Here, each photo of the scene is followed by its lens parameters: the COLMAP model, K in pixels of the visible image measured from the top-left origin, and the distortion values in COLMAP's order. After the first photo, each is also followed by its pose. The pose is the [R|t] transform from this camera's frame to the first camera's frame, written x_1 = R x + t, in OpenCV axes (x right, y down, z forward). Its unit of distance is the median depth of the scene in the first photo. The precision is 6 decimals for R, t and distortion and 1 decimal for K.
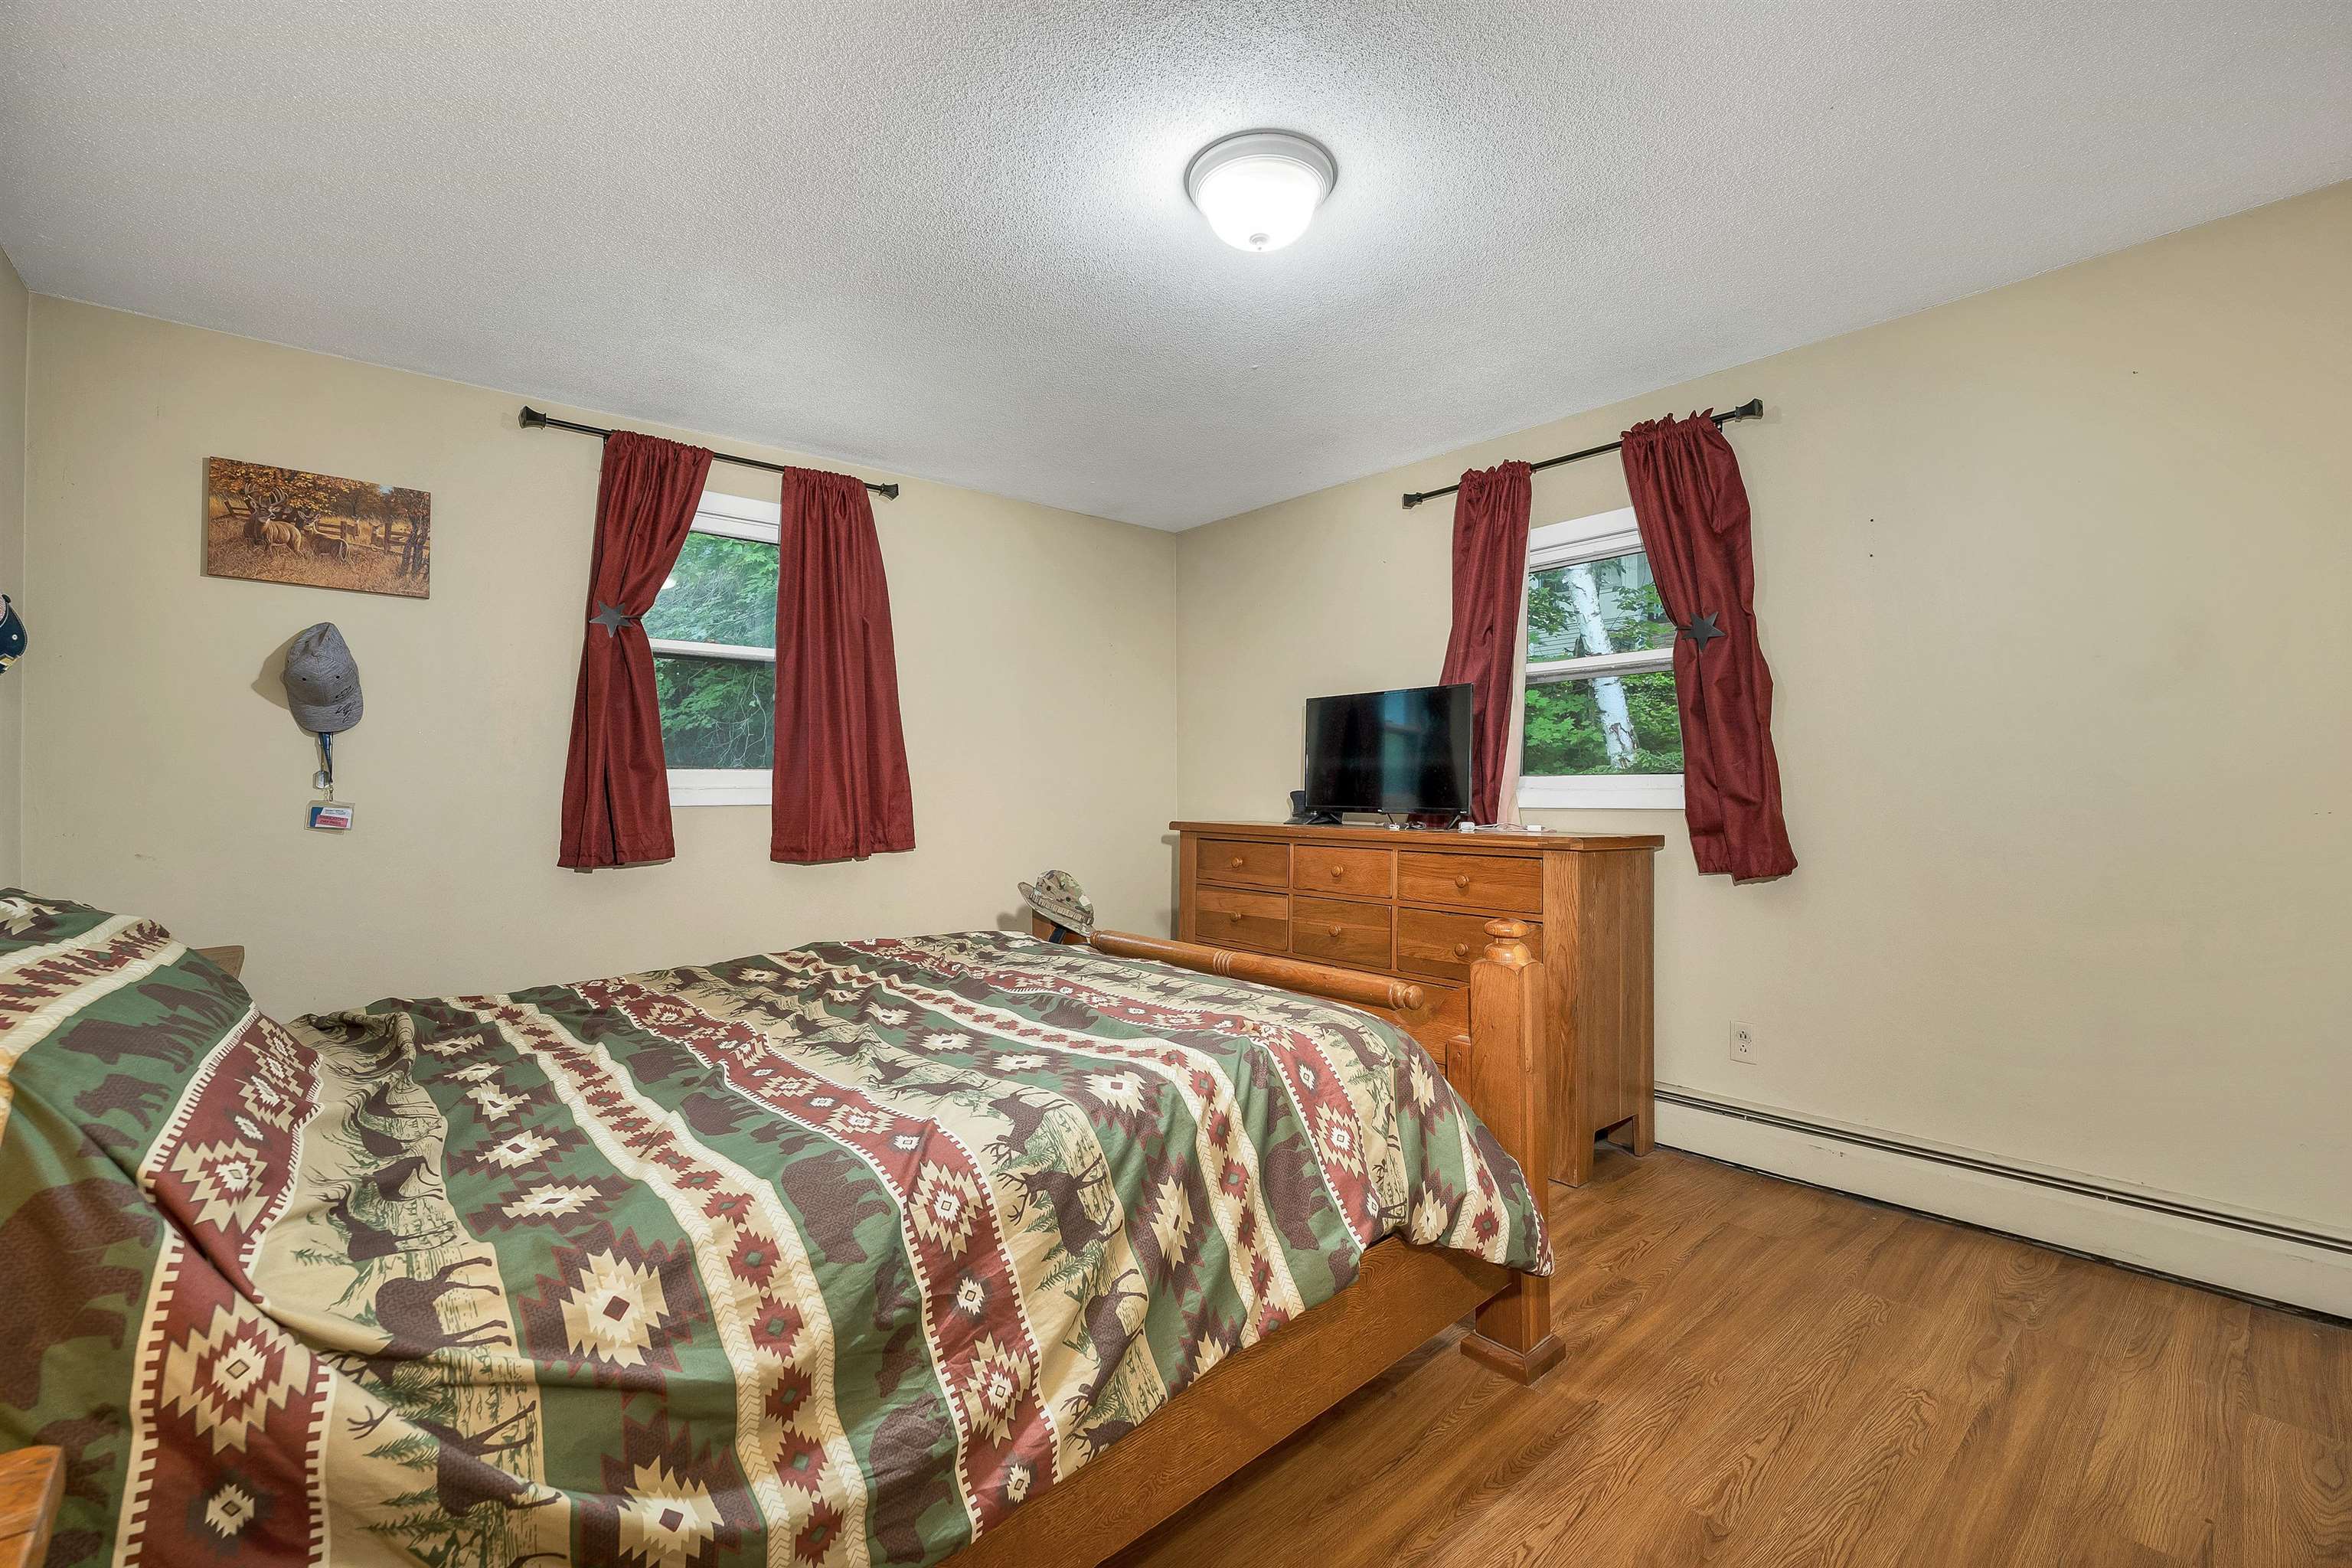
lens RADIAL K [[988.9, 0, 1180.4], [0, 988.9, 795.1], [0, 0, 1]] dist [0.000817, 0.000233]
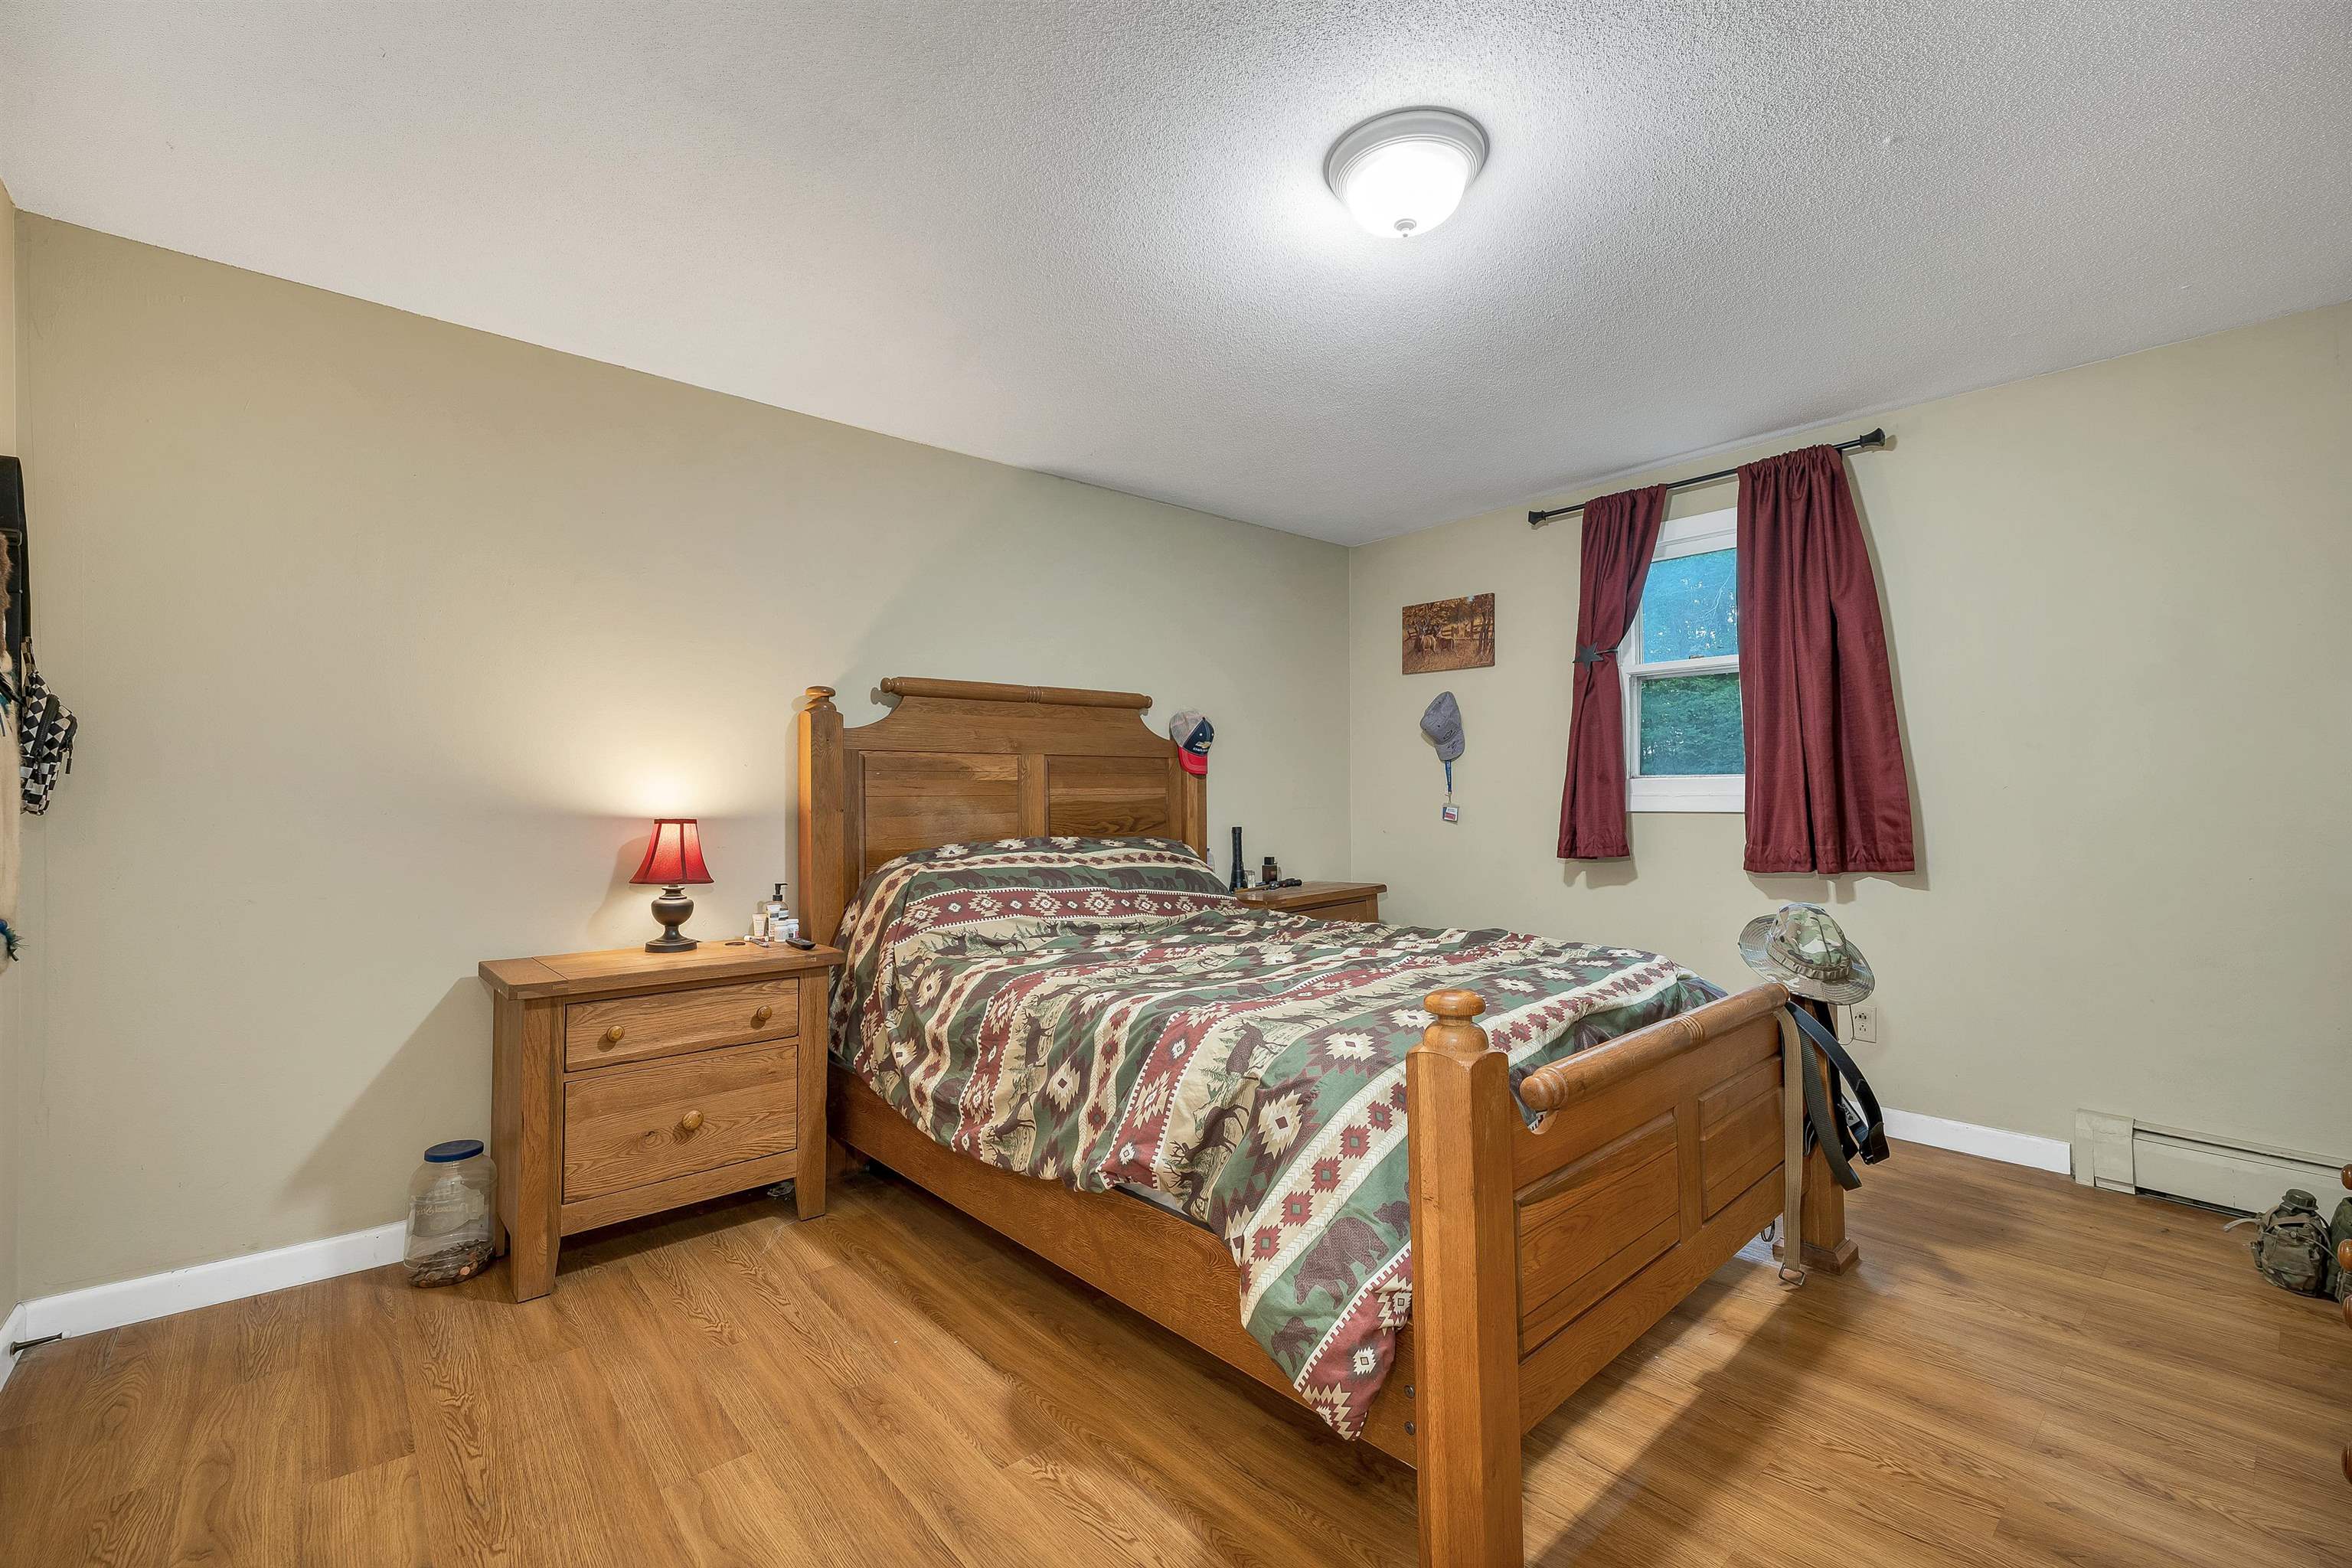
lens RADIAL K [[988.9, 0, 1180.4], [0, 988.9, 795.1], [0, 0, 1]] dist [0.000817, 0.000233]
pose [[0.010116, 0.002993, -0.999944, 0.732417], [-0.000659, 0.999995, 0.002987, -0.011559], [0.999949, 0.000629, 0.010118, 0.551716]]
